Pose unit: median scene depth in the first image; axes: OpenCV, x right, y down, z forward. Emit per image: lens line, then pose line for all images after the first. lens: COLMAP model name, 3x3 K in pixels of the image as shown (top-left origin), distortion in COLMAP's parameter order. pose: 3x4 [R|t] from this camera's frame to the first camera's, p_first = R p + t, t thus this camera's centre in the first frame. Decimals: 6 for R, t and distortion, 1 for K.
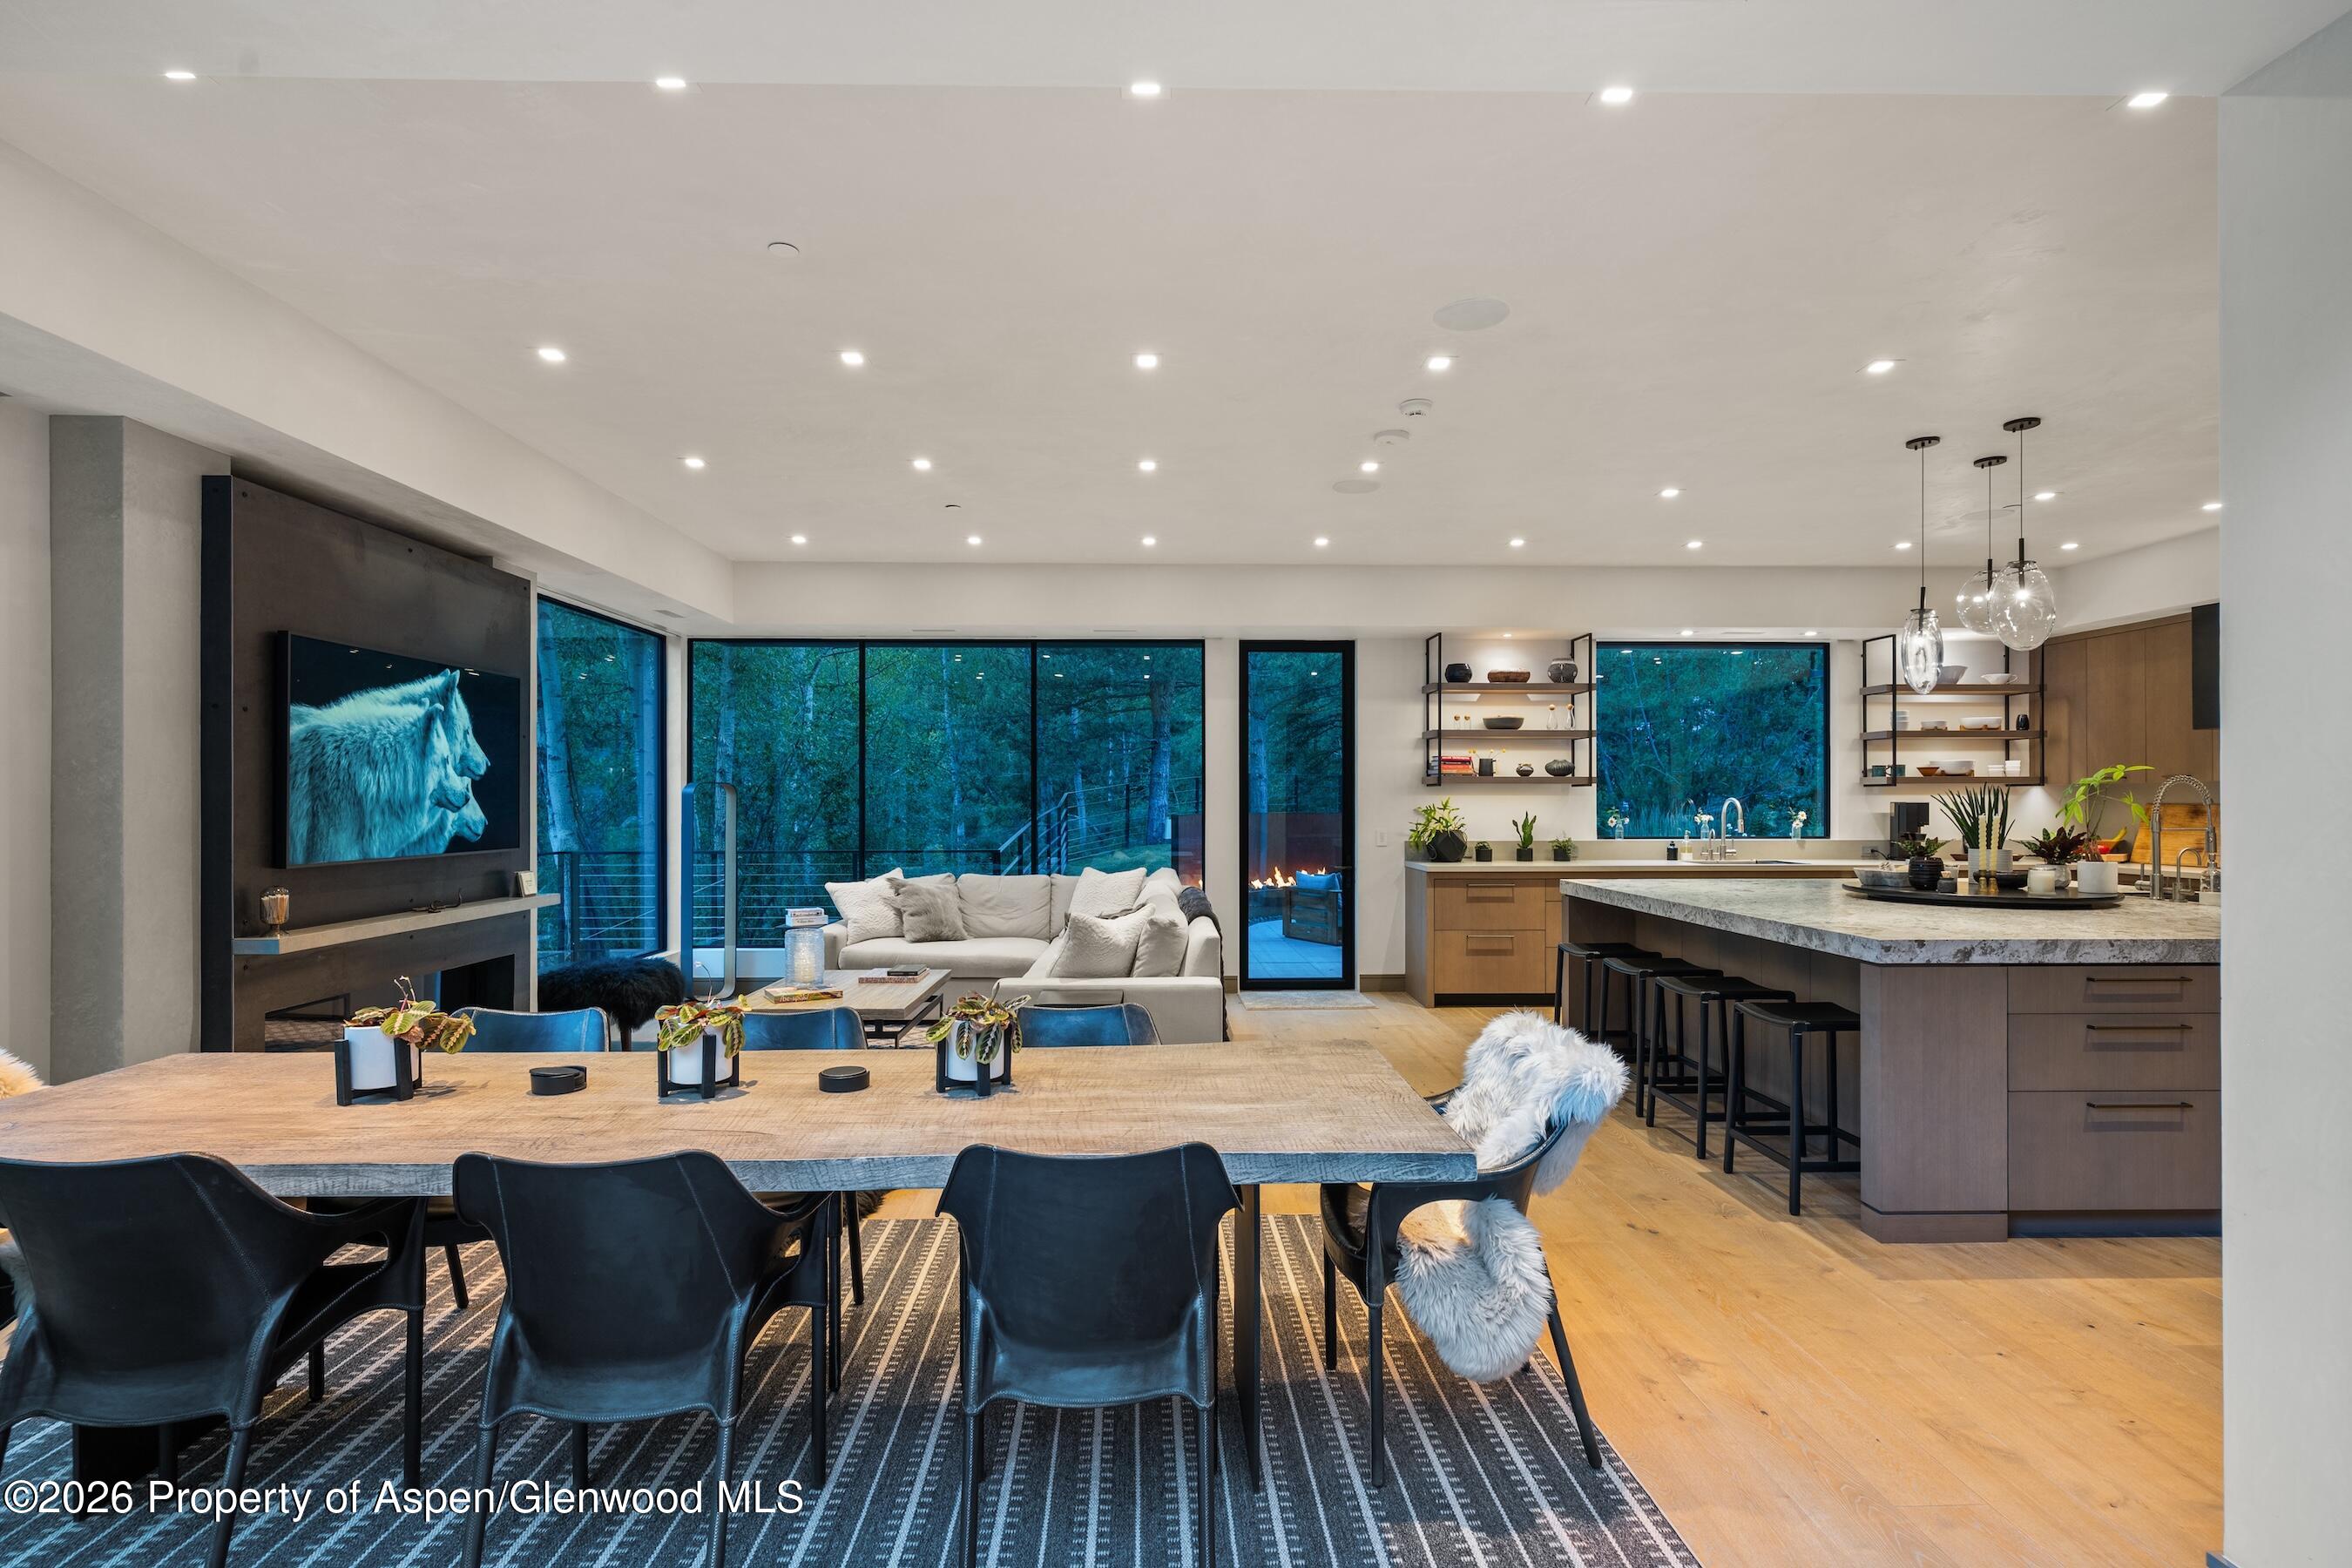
lens RADIAL K [[1122.2, 0, 1172.6], [0, 1122.2, 799.9], [0, 0, 1]] dist [-0.003380, 0.002725]
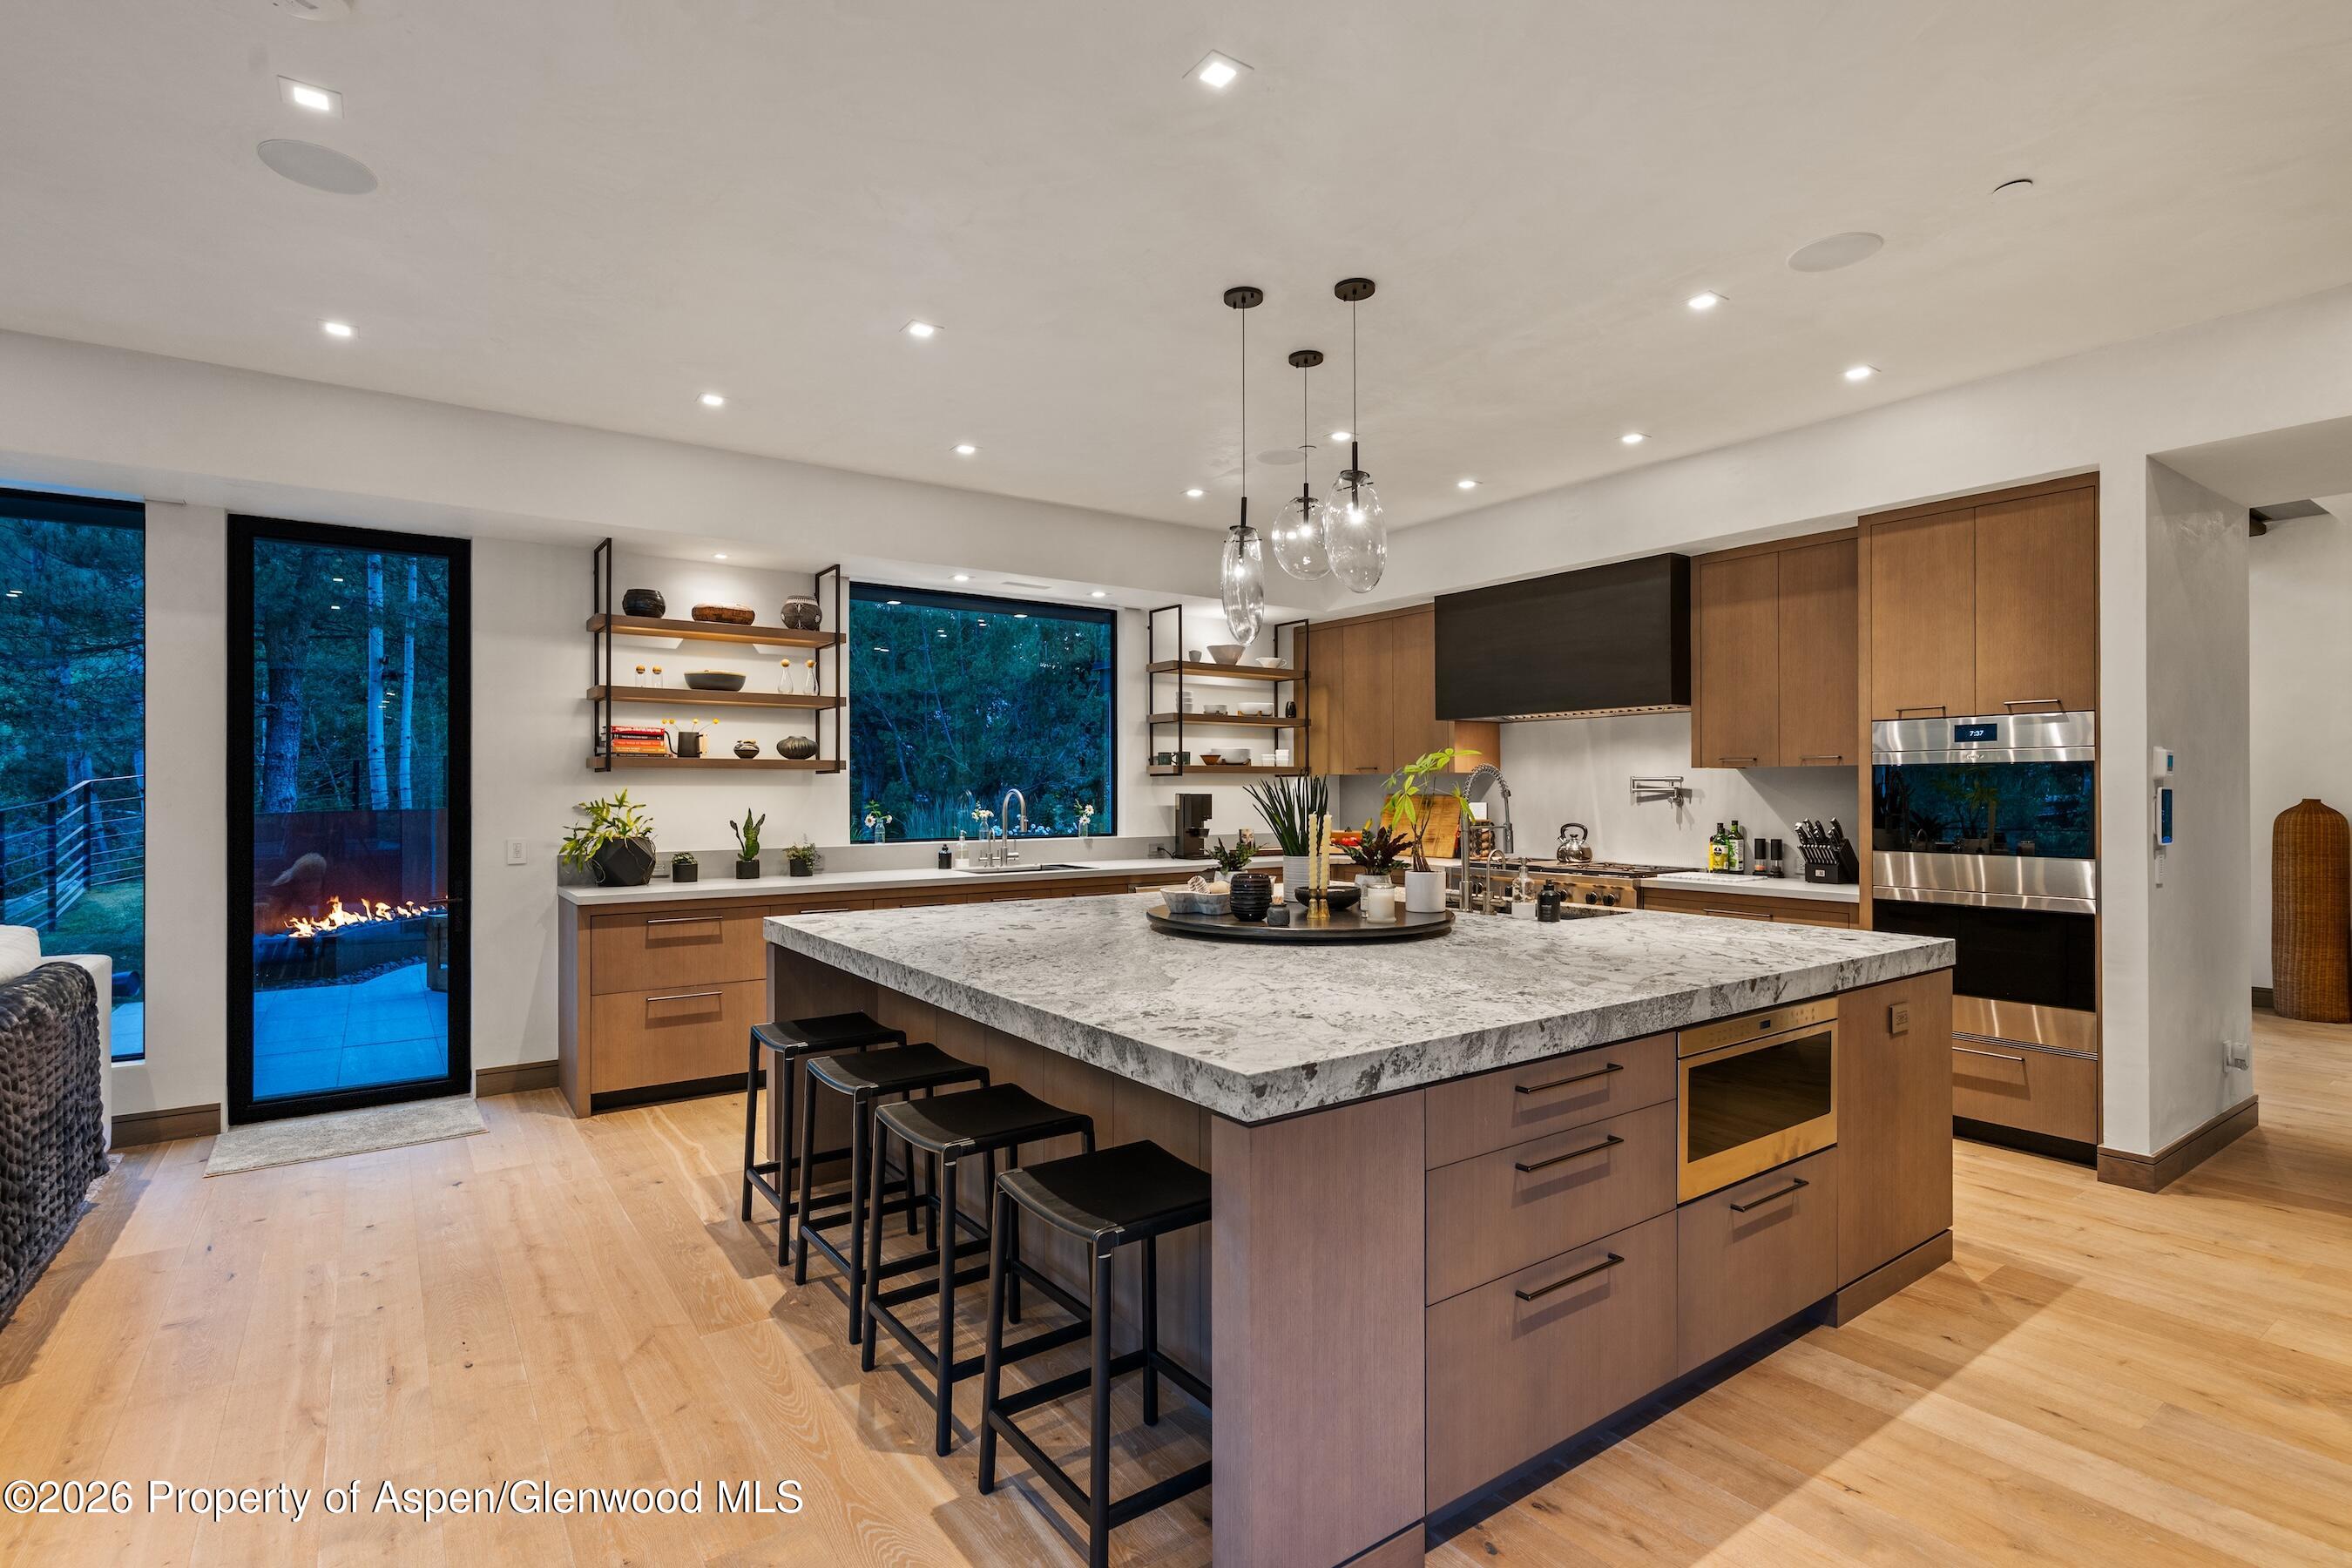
lens RADIAL K [[1122.2, 0, 1178.6], [0, 1122.2, 783.8], [0, 0, 1]] dist [-0.003380, 0.002725]
pose [[0.826426, 0.002011, 0.563041, 0.230433], [0.000746, 0.999989, -0.004667, -0.002638], [-0.563044, 0.004277, 0.826416, 0.431382]]
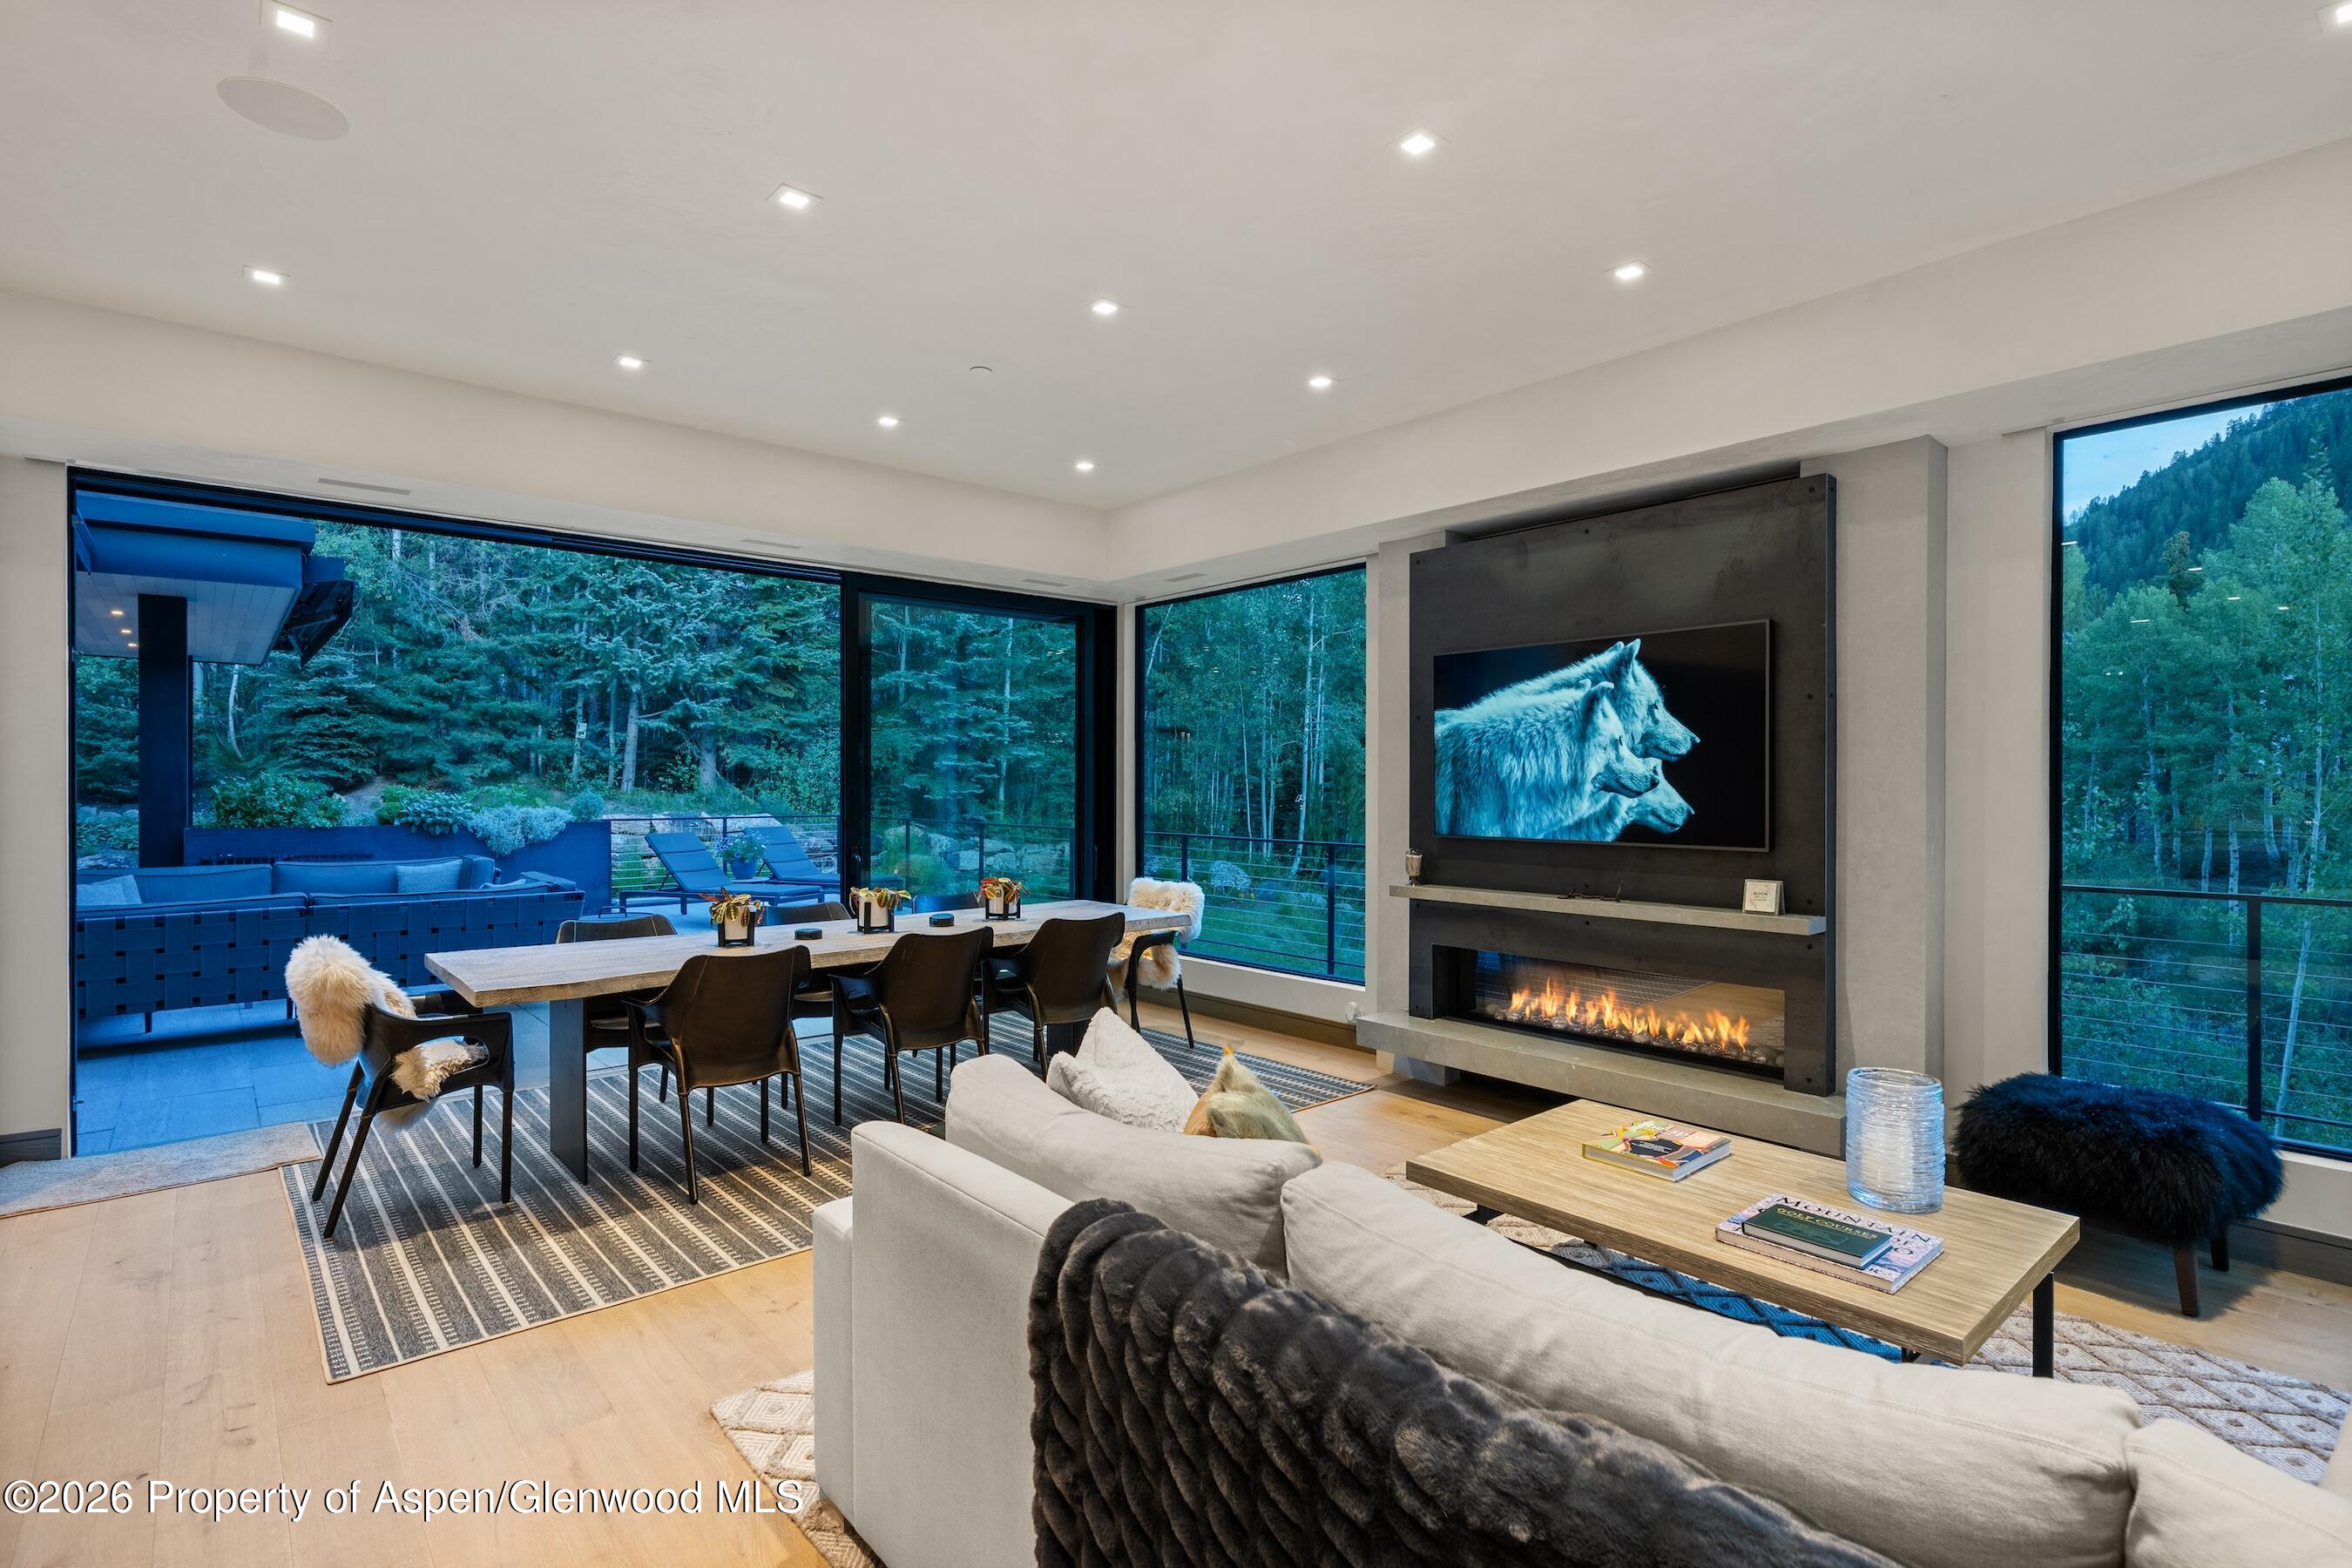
lens RADIAL K [[1122.2, 0, 1176.1], [0, 1122.2, 793.3], [0, 0, 1]] dist [-0.003380, 0.002725]
pose [[-0.768542, 0.005762, -0.639773, 0.215639], [0.000011, 0.999960, 0.008993, -0.000821], [0.639799, 0.006905, -0.768511, 1.432334]]
